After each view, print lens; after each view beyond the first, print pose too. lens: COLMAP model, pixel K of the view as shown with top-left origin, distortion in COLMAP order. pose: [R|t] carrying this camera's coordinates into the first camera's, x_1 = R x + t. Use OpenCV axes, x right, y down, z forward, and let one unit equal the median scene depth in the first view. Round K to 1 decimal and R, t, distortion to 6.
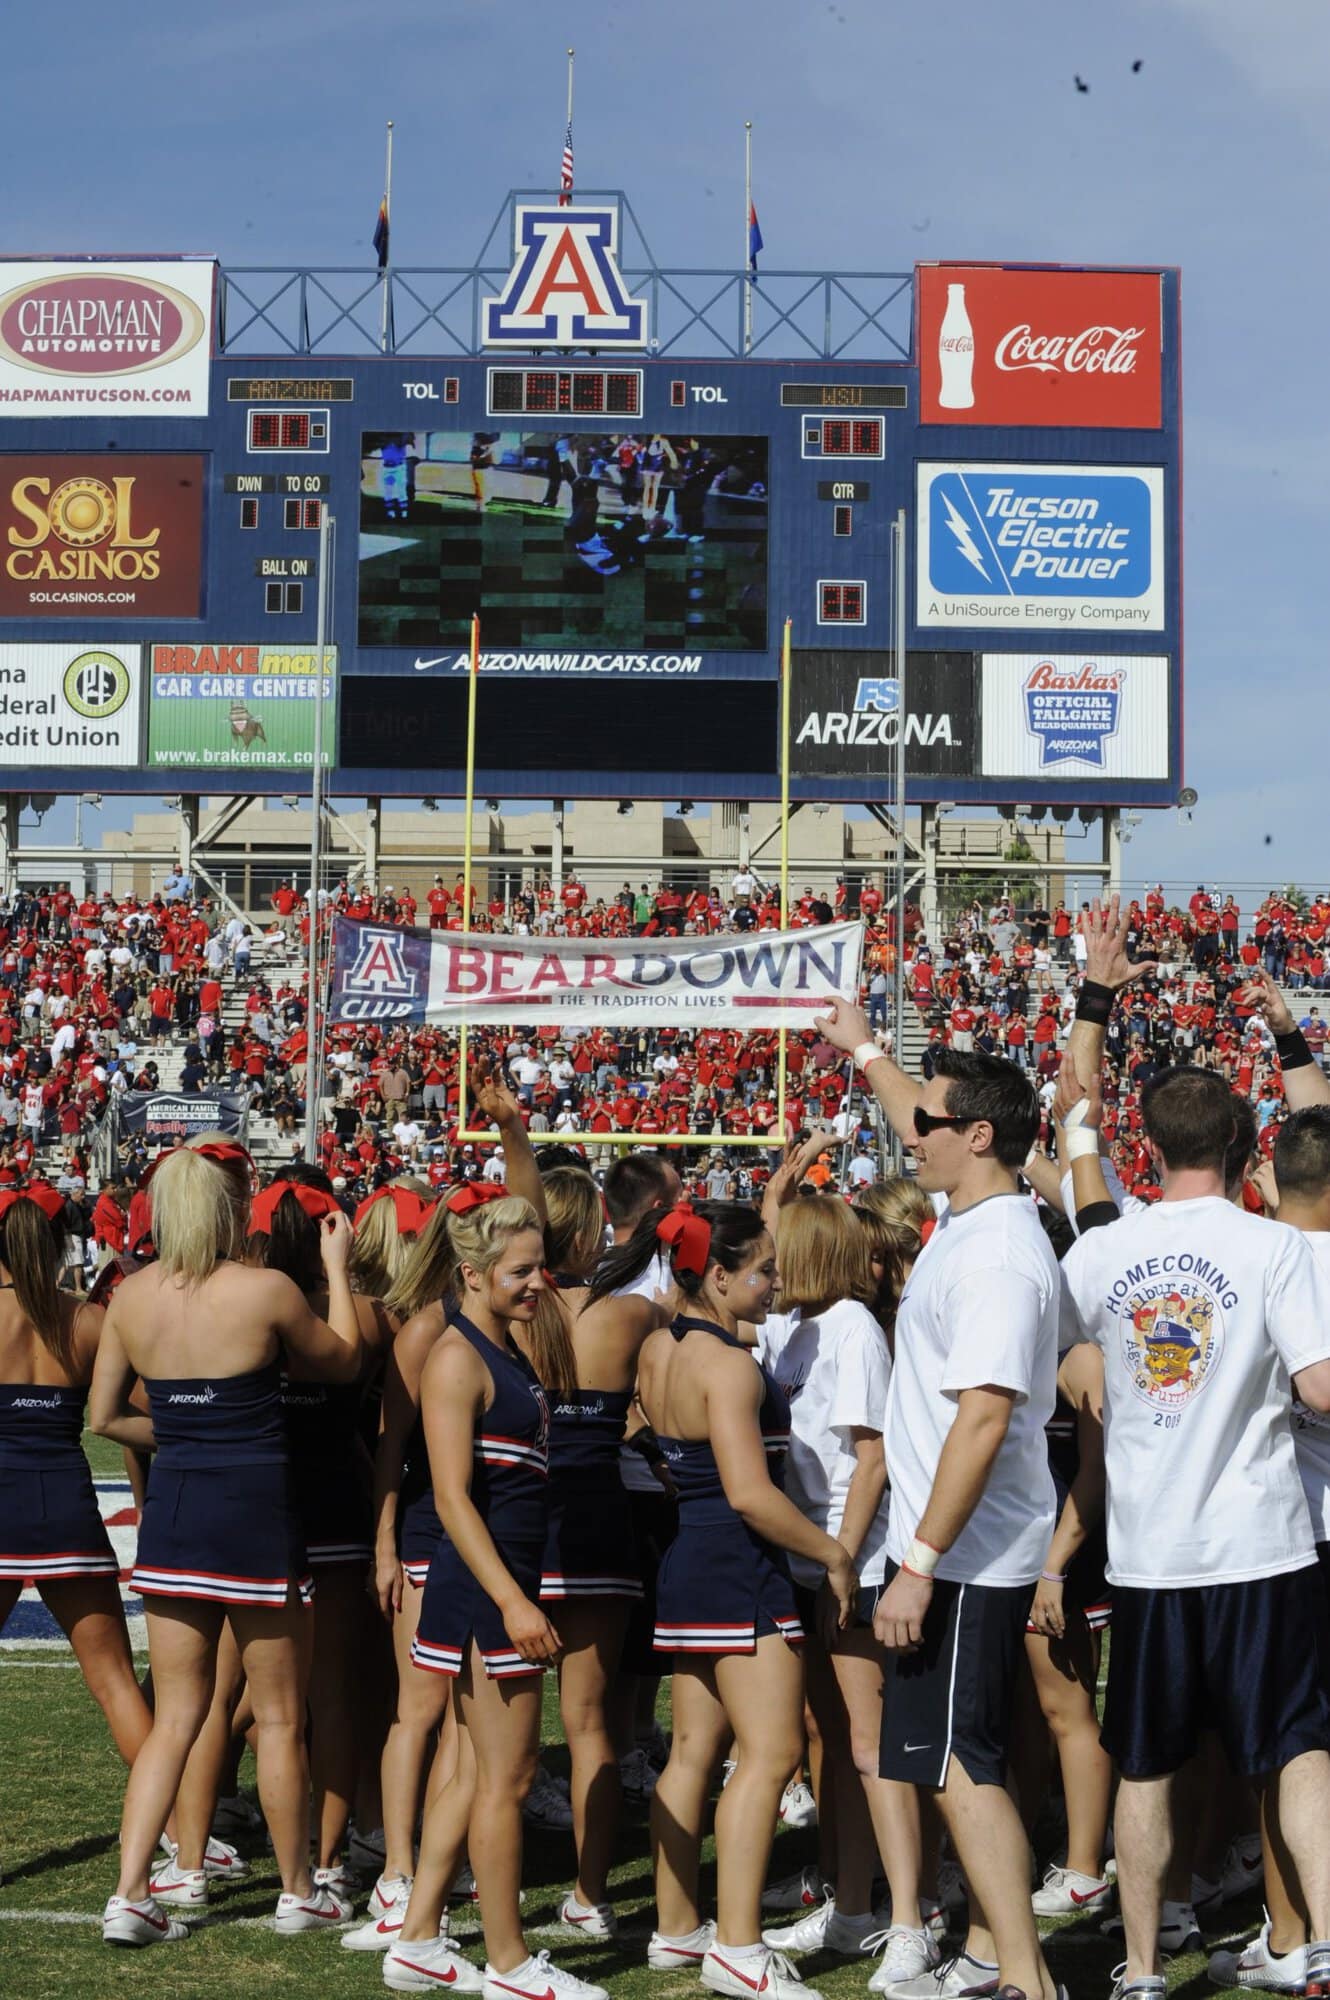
lens RADIAL K [[6150.3, 0, 624.3], [0, 6150.3, 999.5], [0, 0, 1]] dist [-0.318006, 0.325189]
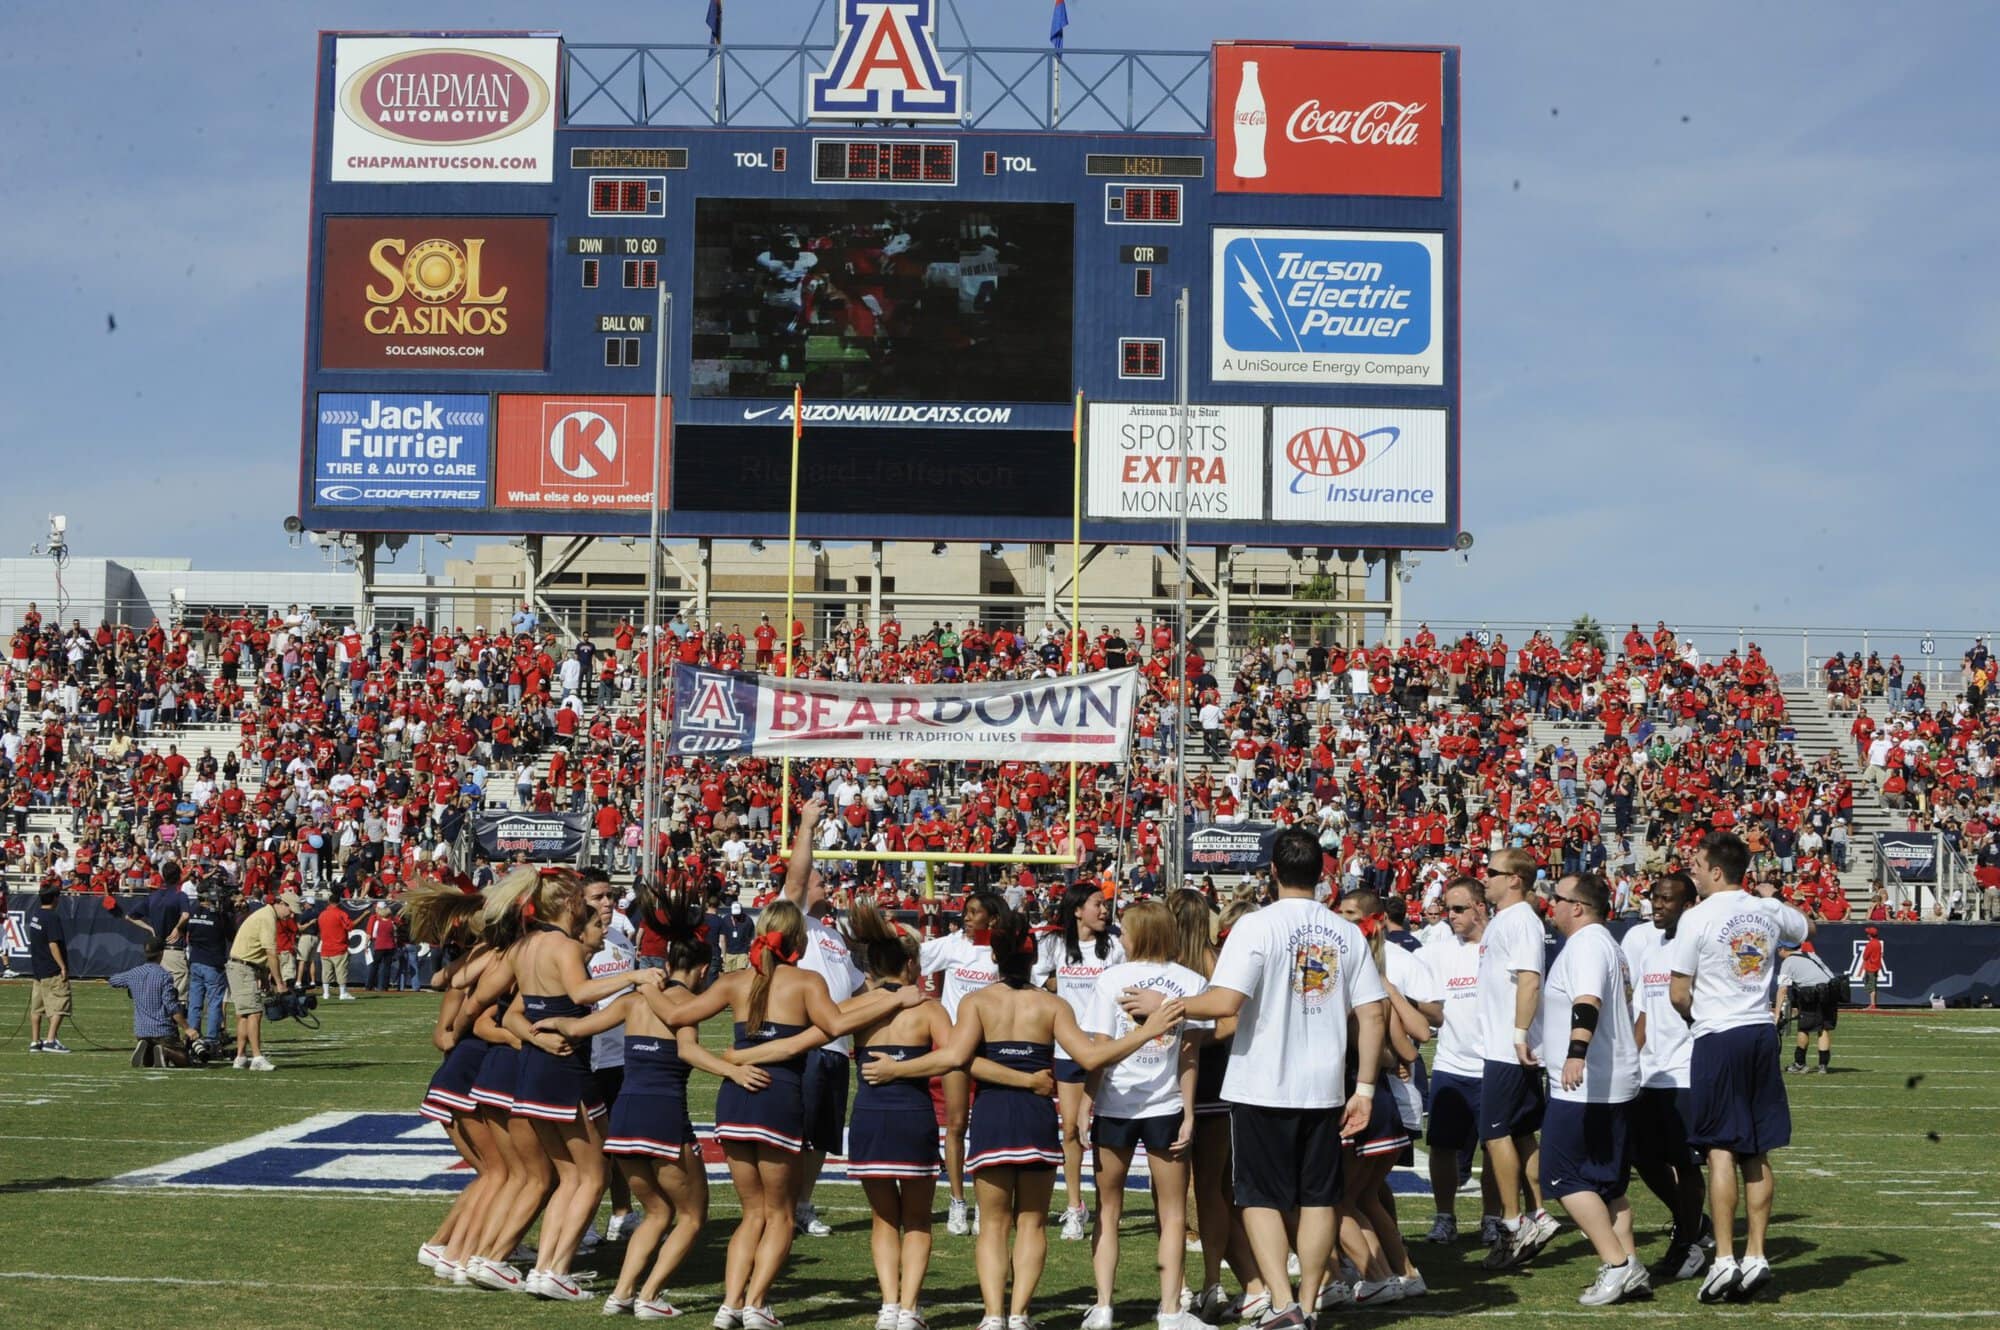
lens RADIAL K [[6472.7, 0, 954.5], [0, 6472.7, 669.7], [0, 0, 1]] dist [-0.398768, 0.207947]
pose [[0.999990, 0.004353, -0.001120, 0.004153], [-0.004360, 0.999971, -0.006217, -0.003063], [0.001093, 0.006222, 0.999980, -0.129950]]
